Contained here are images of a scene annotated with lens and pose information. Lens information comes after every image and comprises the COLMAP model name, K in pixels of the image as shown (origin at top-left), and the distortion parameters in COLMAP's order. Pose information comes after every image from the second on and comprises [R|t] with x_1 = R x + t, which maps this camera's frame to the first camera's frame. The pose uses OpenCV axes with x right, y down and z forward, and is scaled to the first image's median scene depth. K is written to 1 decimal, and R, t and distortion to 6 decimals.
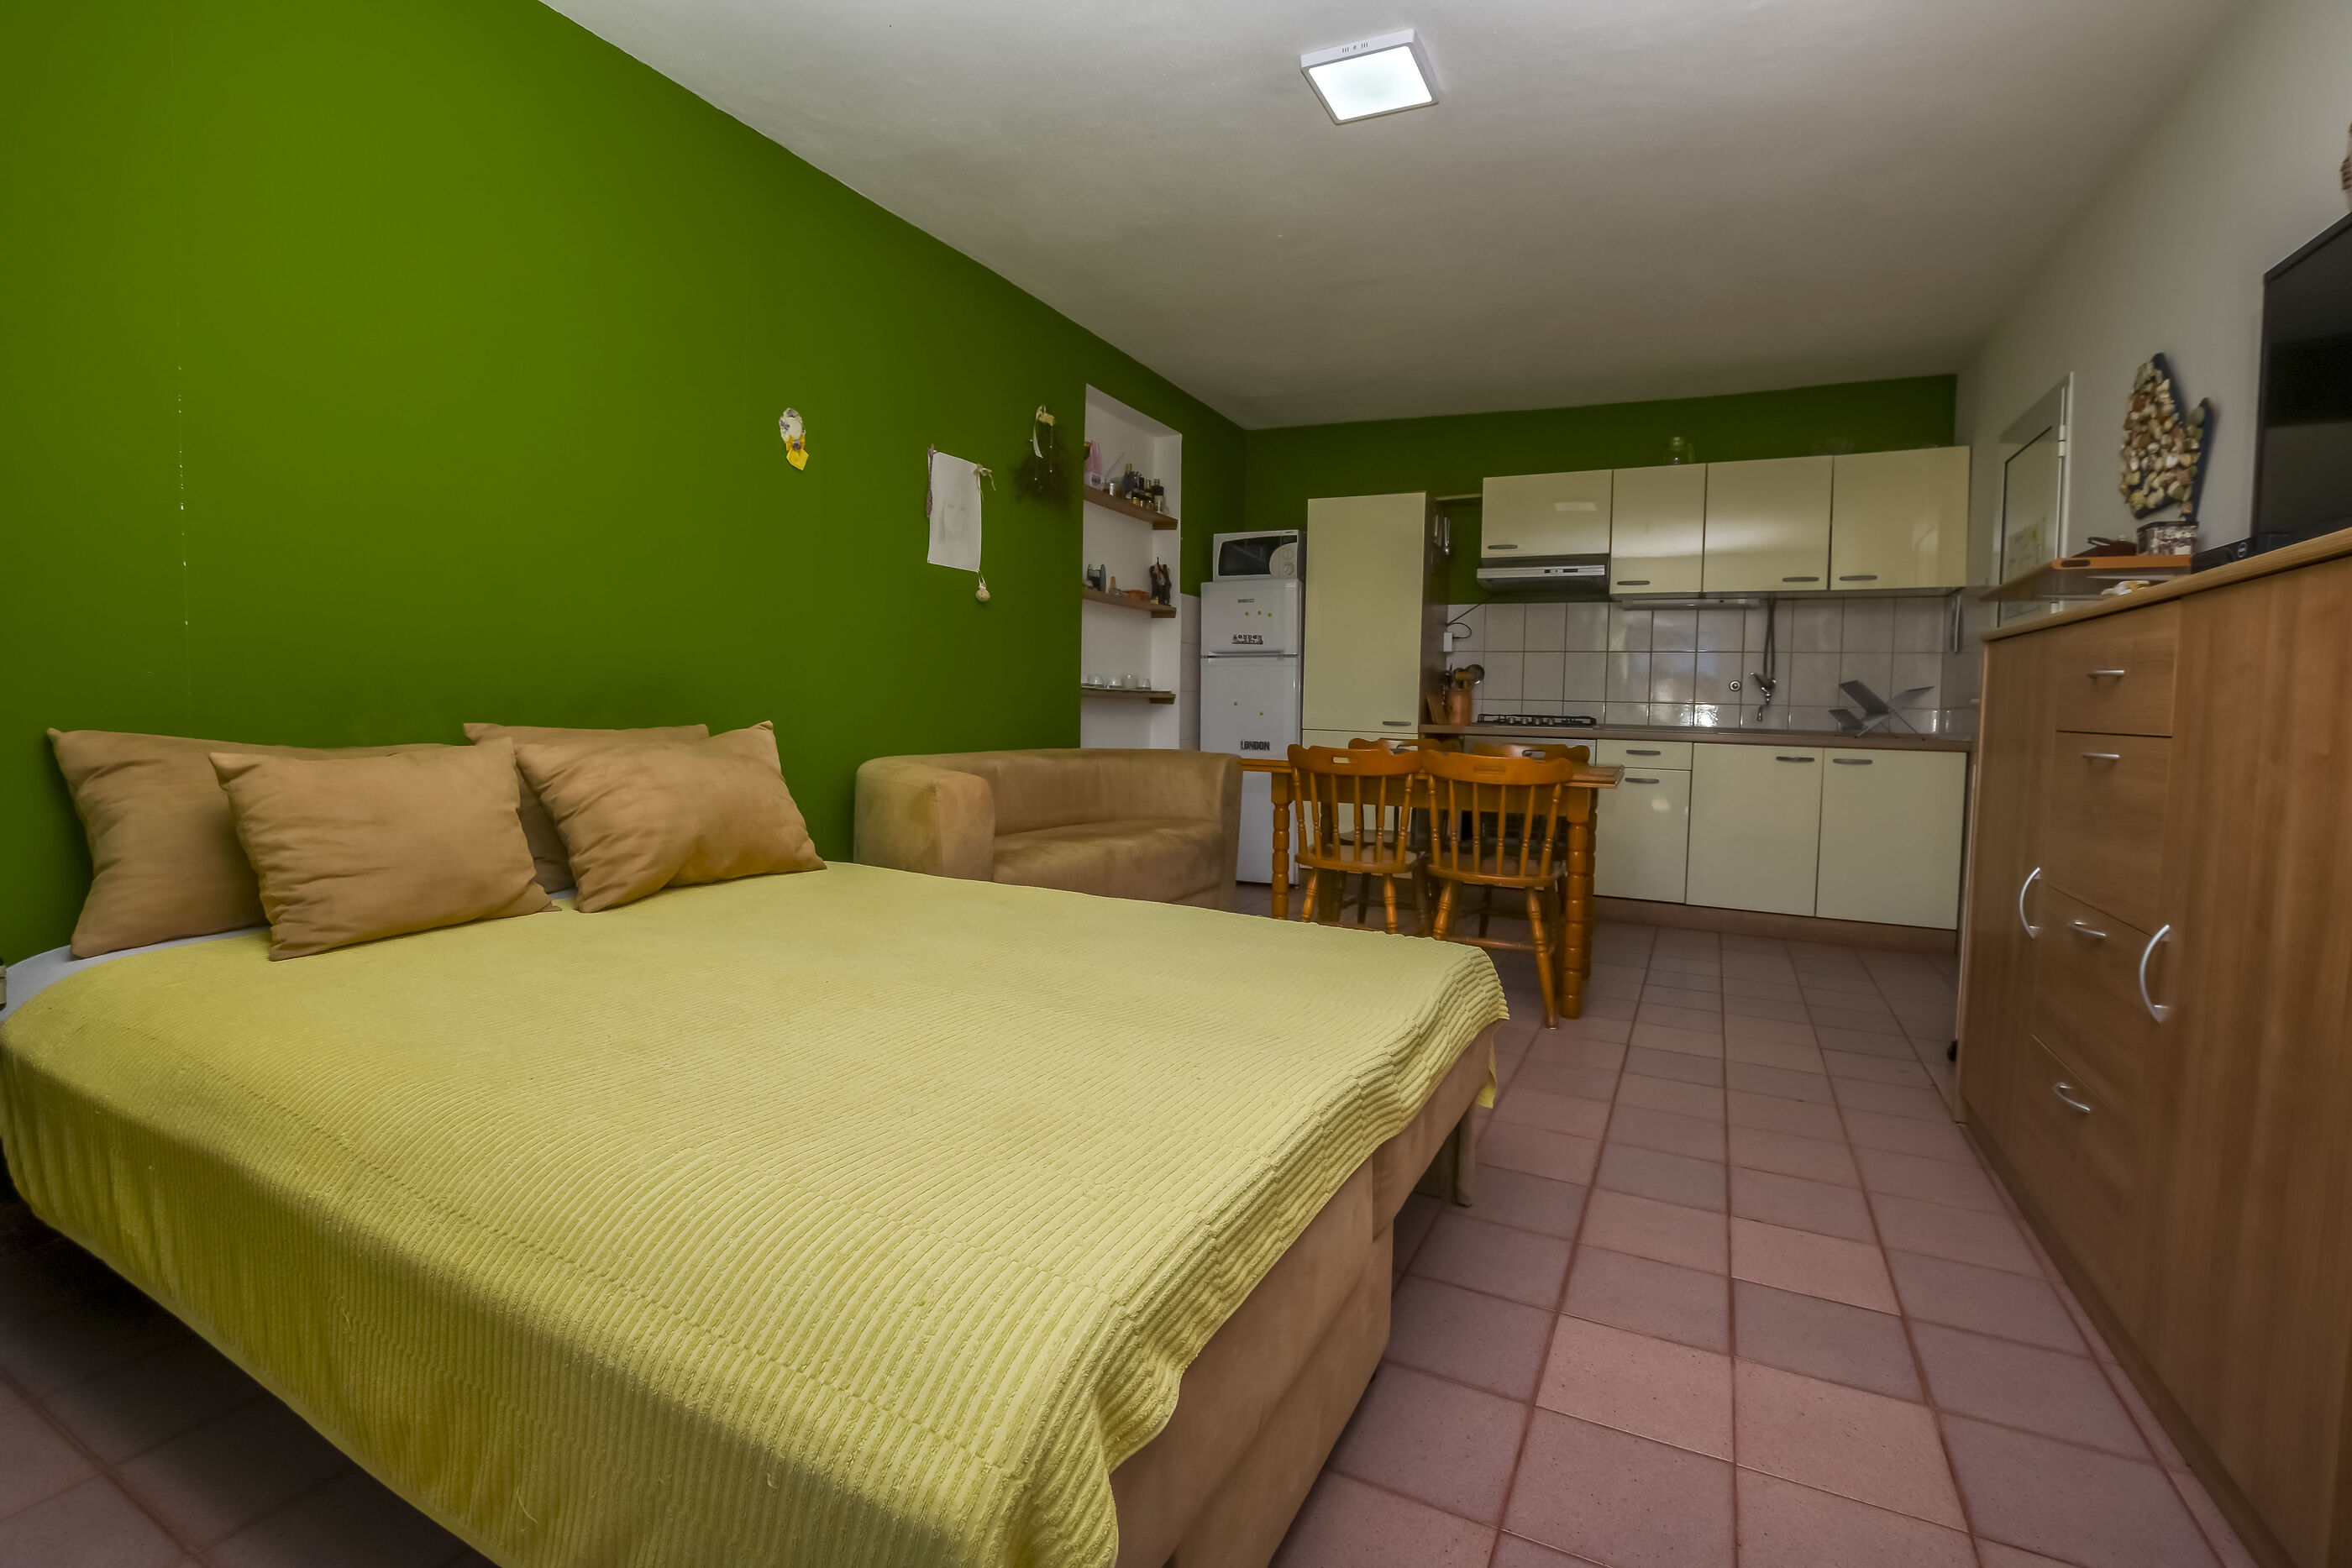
lens RADIAL K [[1044.0, 0, 1176.0], [0, 1044.0, 784.0], [0, 0, 1]] dist [-0.000363, -0.000006]
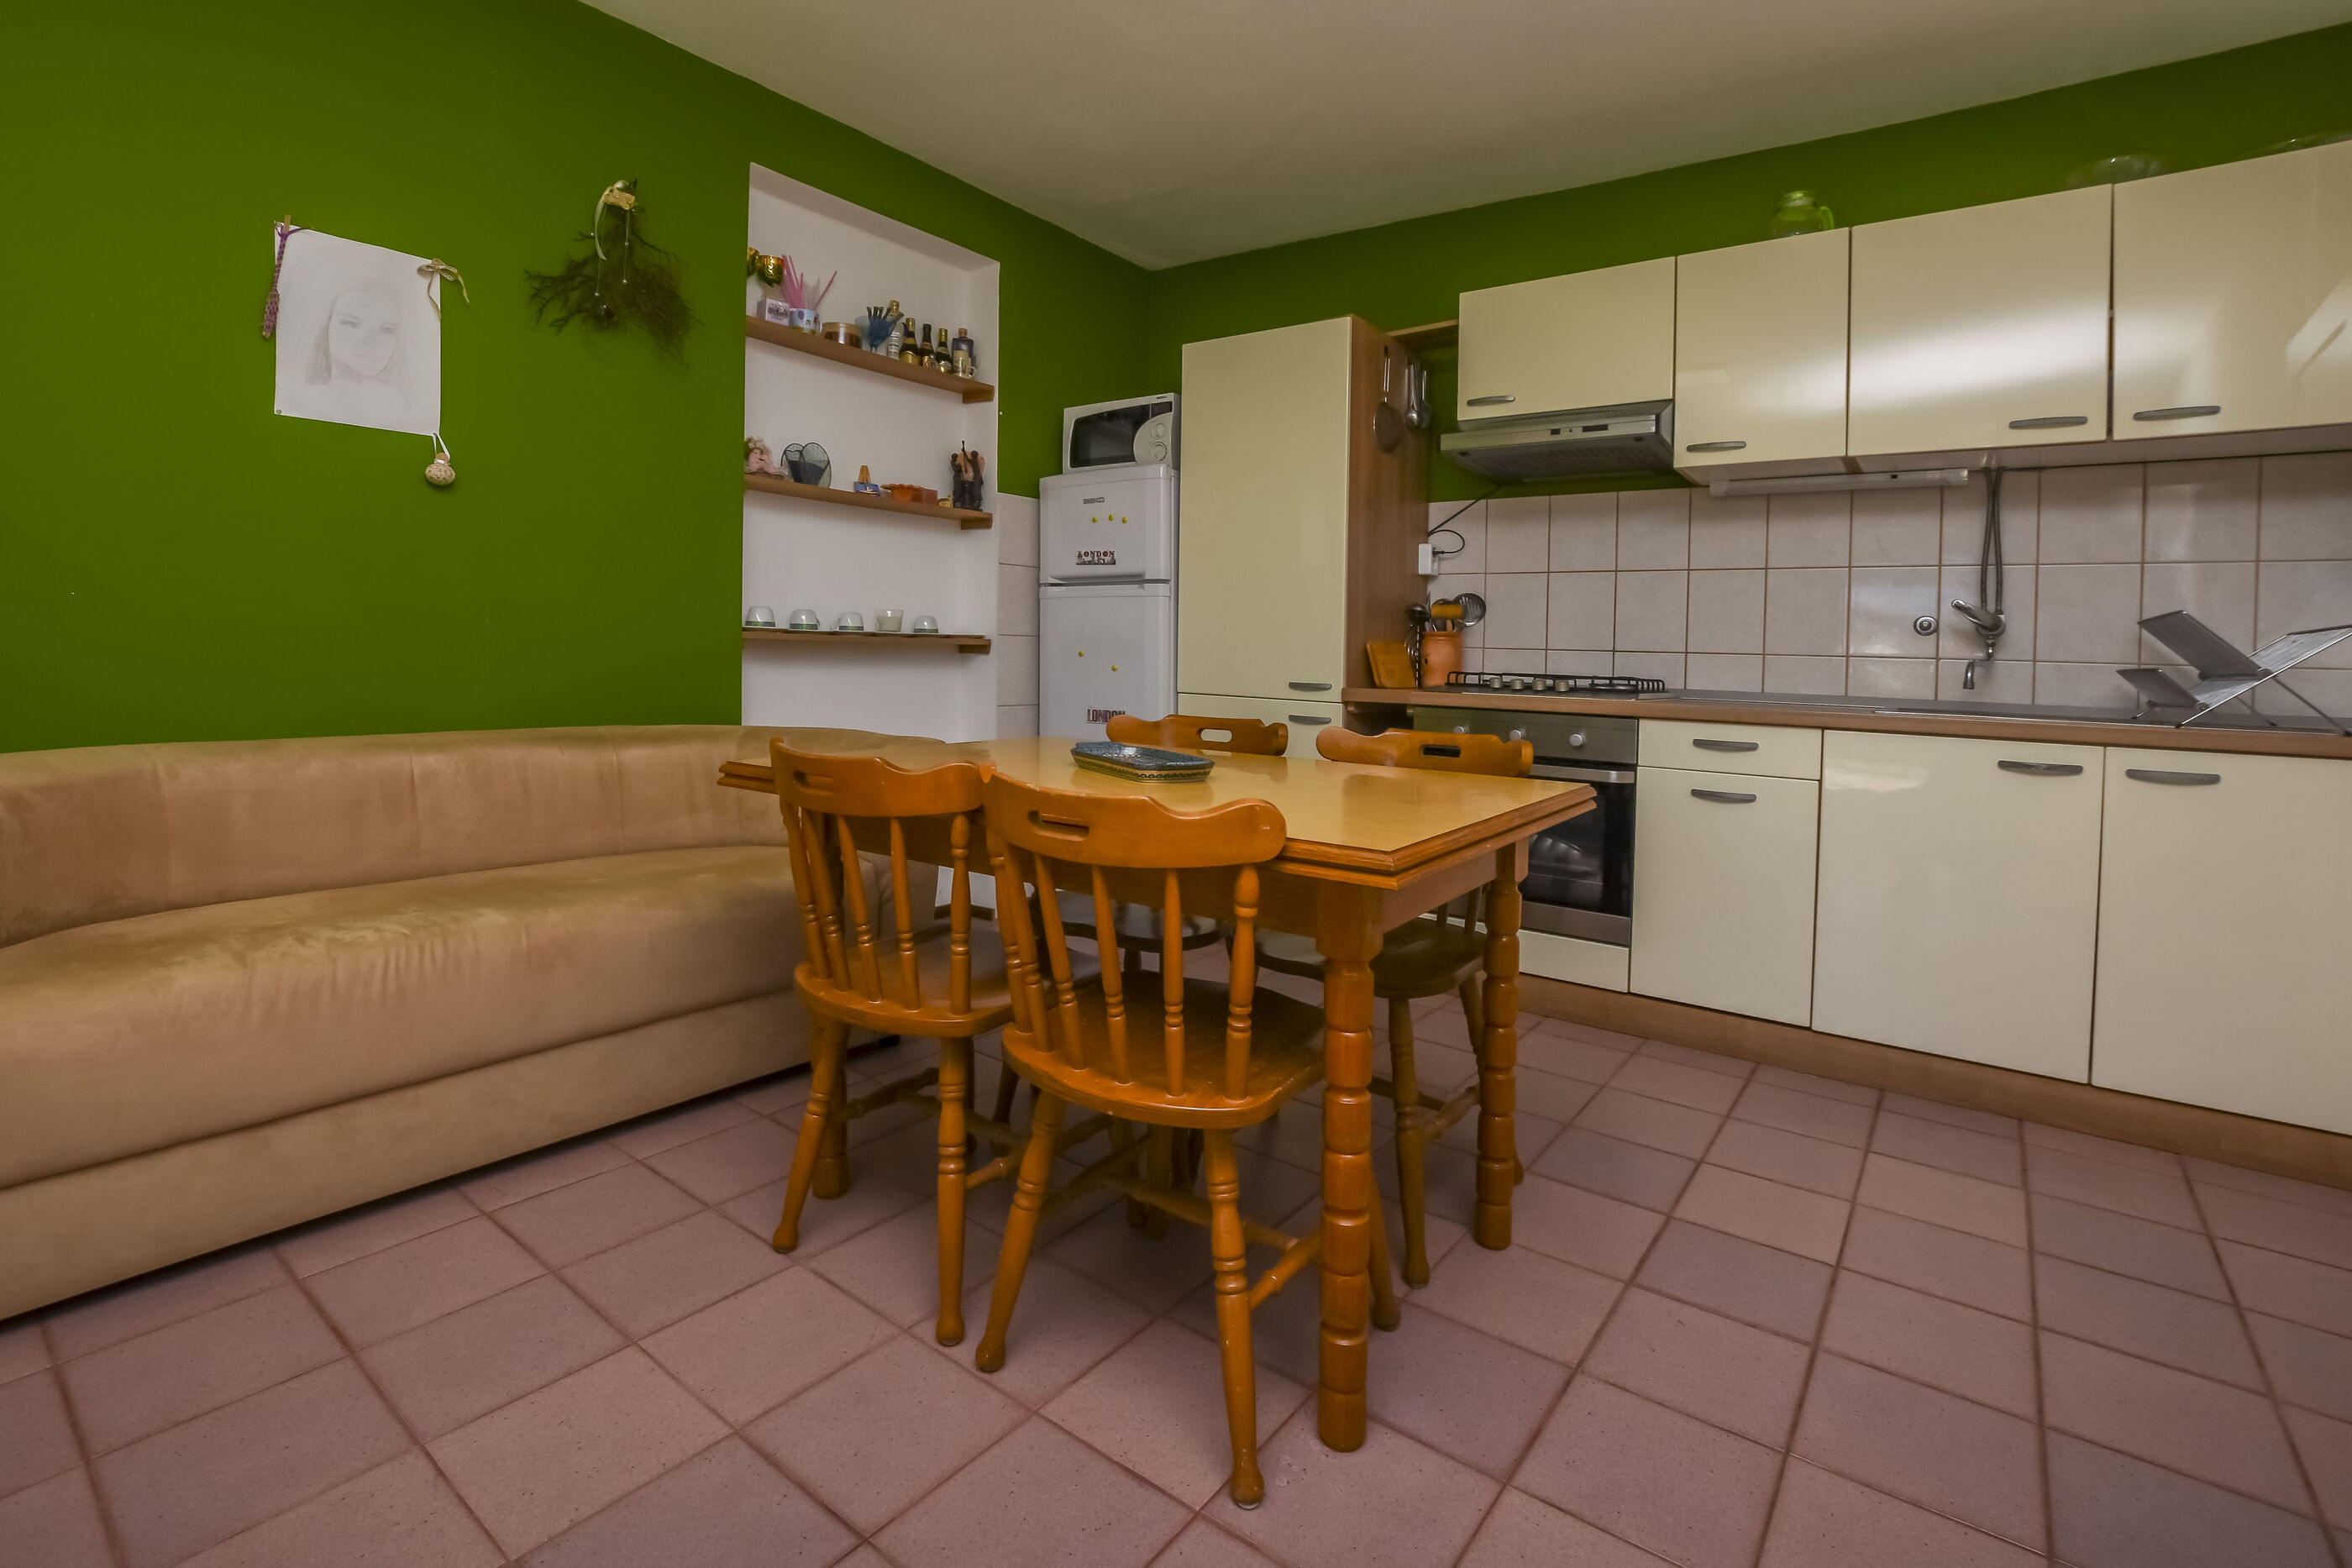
lens RADIAL K [[1005.6, 0, 1168.8], [0, 1005.6, 682.7], [0, 0, 1]] dist [-0.007596, -0.000277]
pose [[0.975832, 0.008994, -0.218337, 0.258900], [-0.019291, 0.998797, -0.045073, -0.031139], [0.217669, 0.048196, 0.974832, 0.391220]]
